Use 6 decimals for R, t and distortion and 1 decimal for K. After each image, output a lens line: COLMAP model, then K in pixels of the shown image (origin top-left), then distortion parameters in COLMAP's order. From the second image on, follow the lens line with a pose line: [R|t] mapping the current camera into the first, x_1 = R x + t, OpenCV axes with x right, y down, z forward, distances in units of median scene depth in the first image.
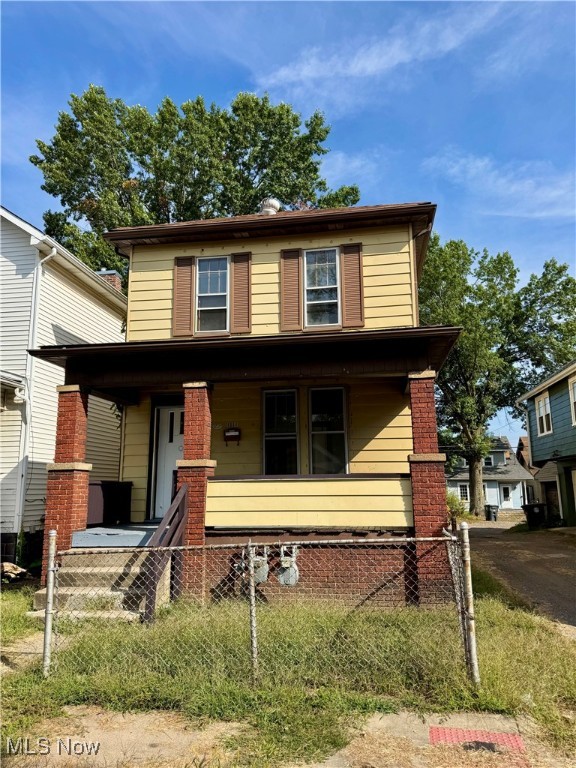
lens RADIAL K [[546.3, 0, 283.7], [0, 546.3, 379.3], [0, 0, 1]] dist [0.054509, -0.063435]
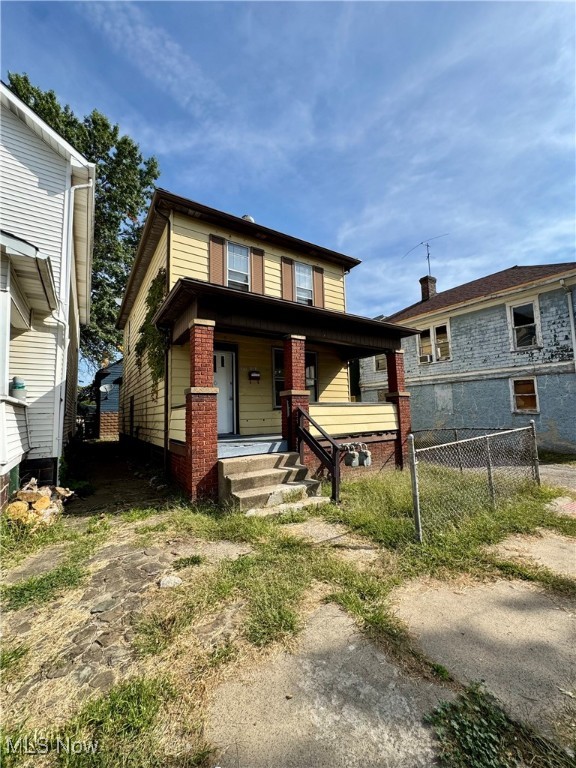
lens RADIAL K [[309.5, 0, 291.3], [0, 309.5, 383.2], [0, 0, 1]] dist [-0.007334, 0.000080]
pose [[0.739023, 0.060616, 0.670947, -0.537697], [-0.115955, 0.992525, 0.038051, 0.075415], [-0.663626, -0.105920, 0.740528, 0.318665]]
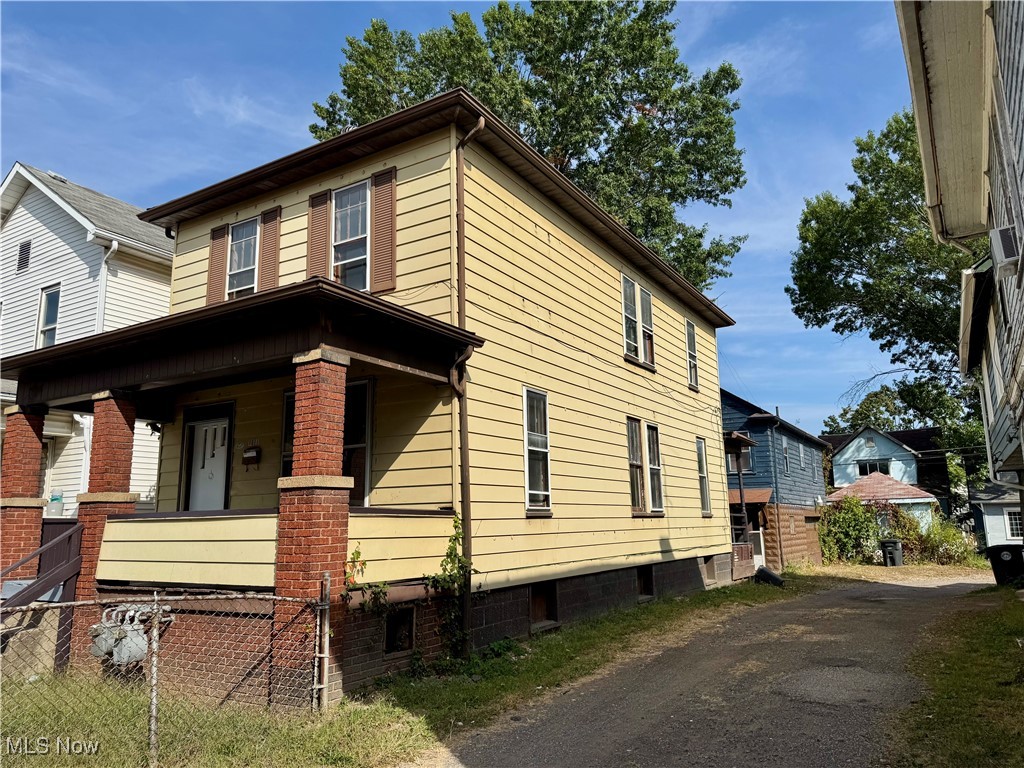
lens RADIAL K [[728.4, 0, 503.3], [0, 728.4, 384.3], [0, 0, 1]] dist [0.054509, -0.063435]
pose [[0.921001, -0.077299, -0.381815, 0.579928], [0.083138, 0.996537, -0.001206, 0.032721], [0.380586, -0.030633, 0.924238, 0.199843]]
